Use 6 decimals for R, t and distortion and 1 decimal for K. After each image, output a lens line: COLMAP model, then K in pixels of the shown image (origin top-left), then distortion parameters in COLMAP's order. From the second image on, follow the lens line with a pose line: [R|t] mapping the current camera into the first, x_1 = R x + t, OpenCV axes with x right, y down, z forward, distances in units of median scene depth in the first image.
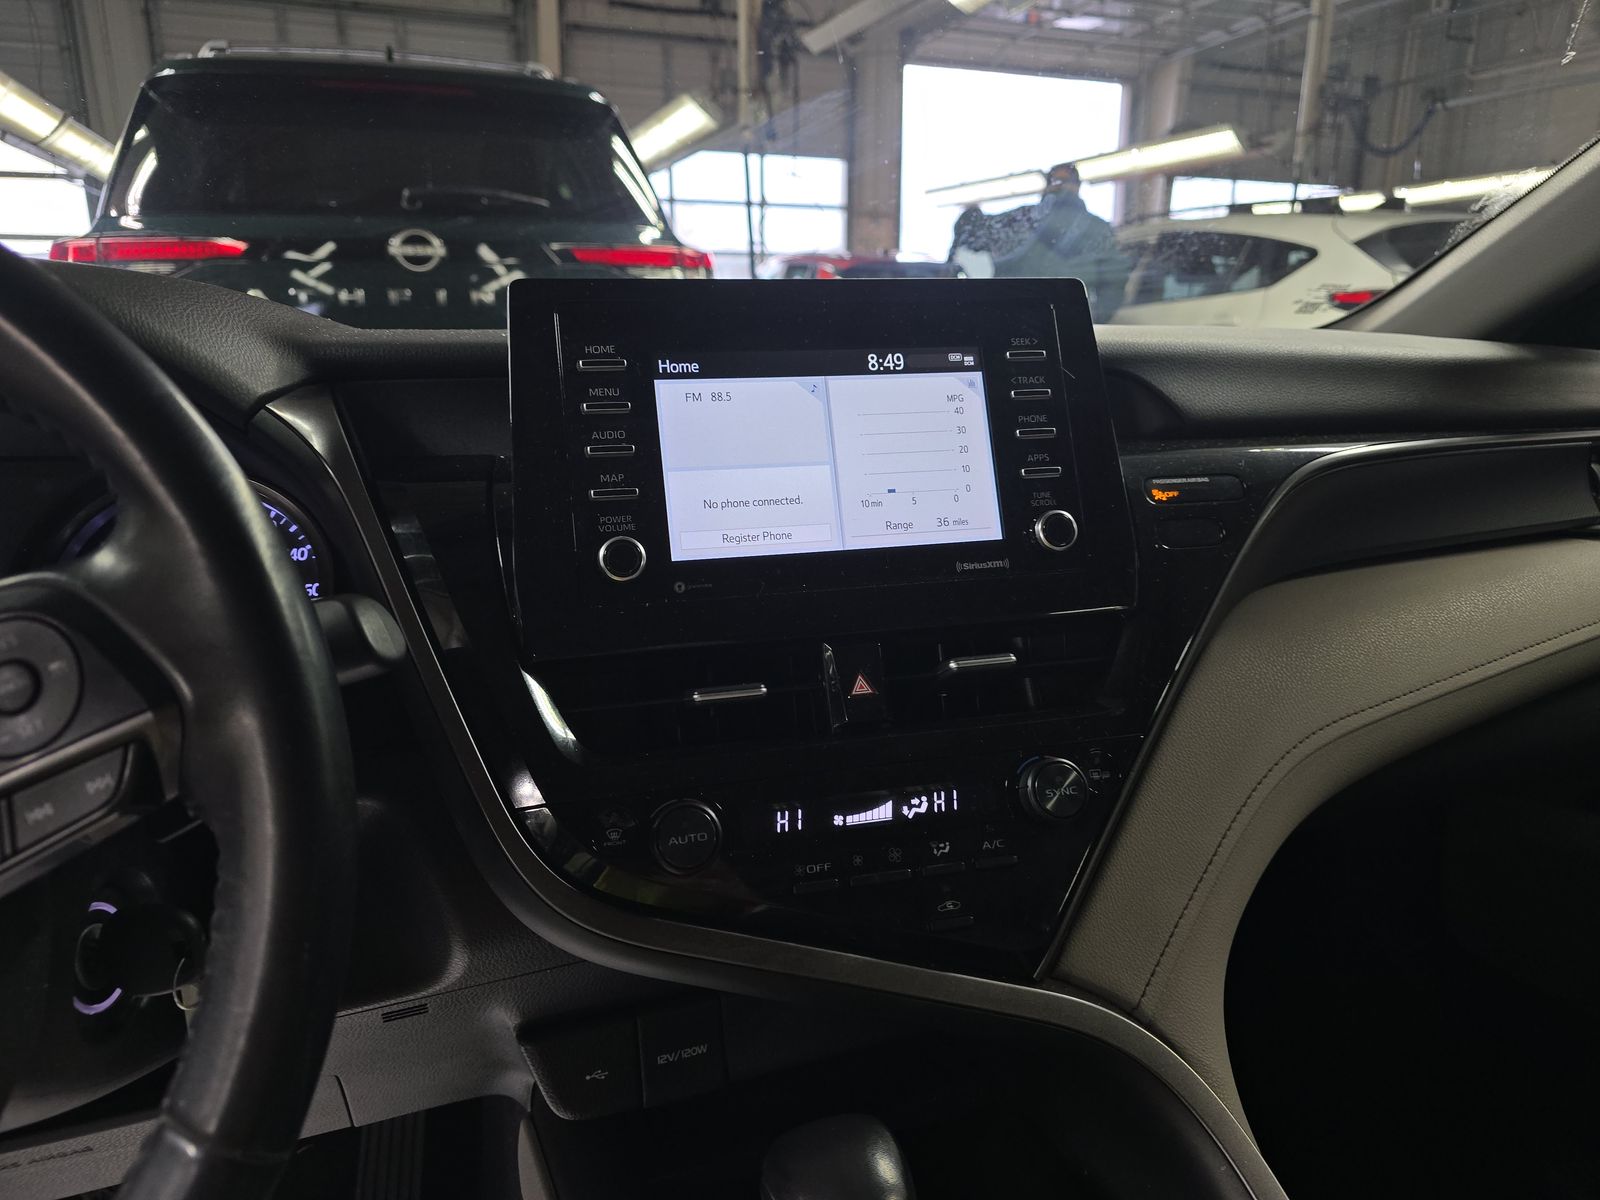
lens RADIAL K [[1071.2, 0, 801.8], [0, 1071.2, 597.2], [0, 0, 1]] dist [-0.011756, -0.007725]
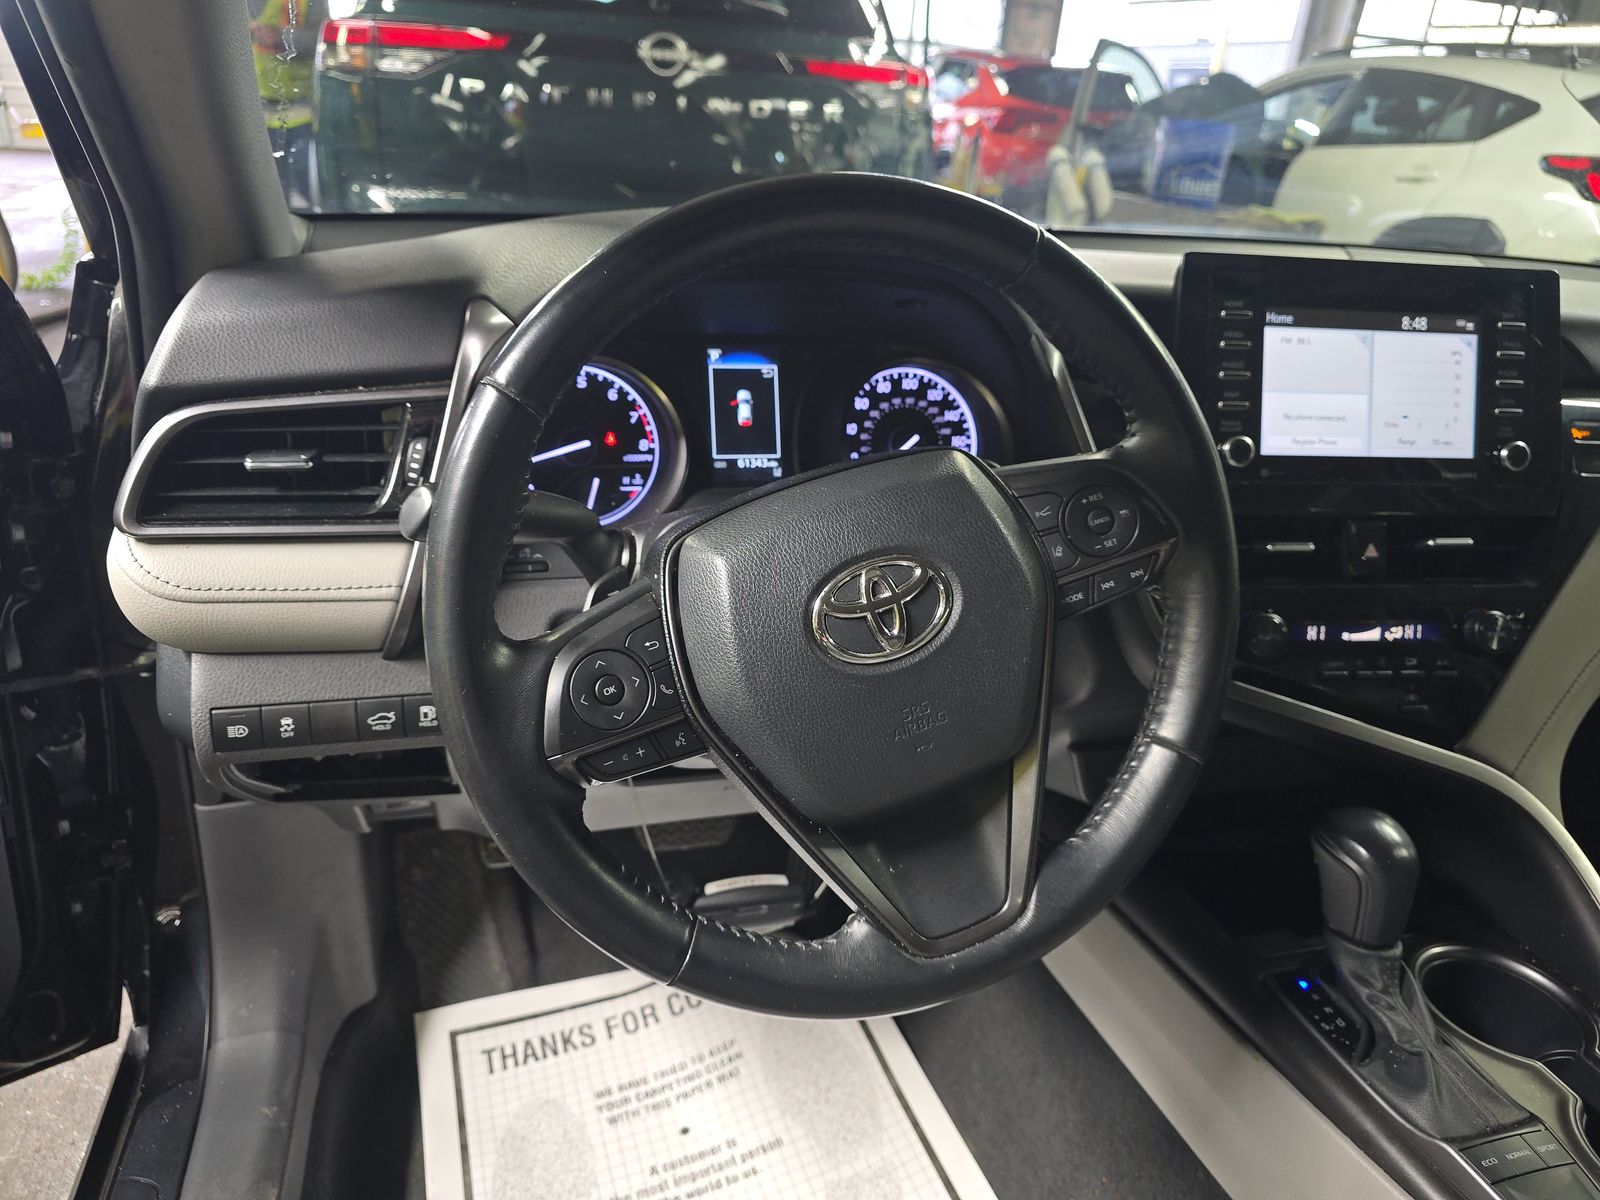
lens RADIAL K [[1071.2, 0, 797.4], [0, 1071.2, 601.8], [0, 0, 1]] dist [-0.011756, -0.007725]
pose [[0.992239, 0.106621, -0.063984, -0.609537], [-0.093386, 0.978720, 0.182717, -0.042015], [0.082104, -0.175324, 0.981081, -0.515200]]
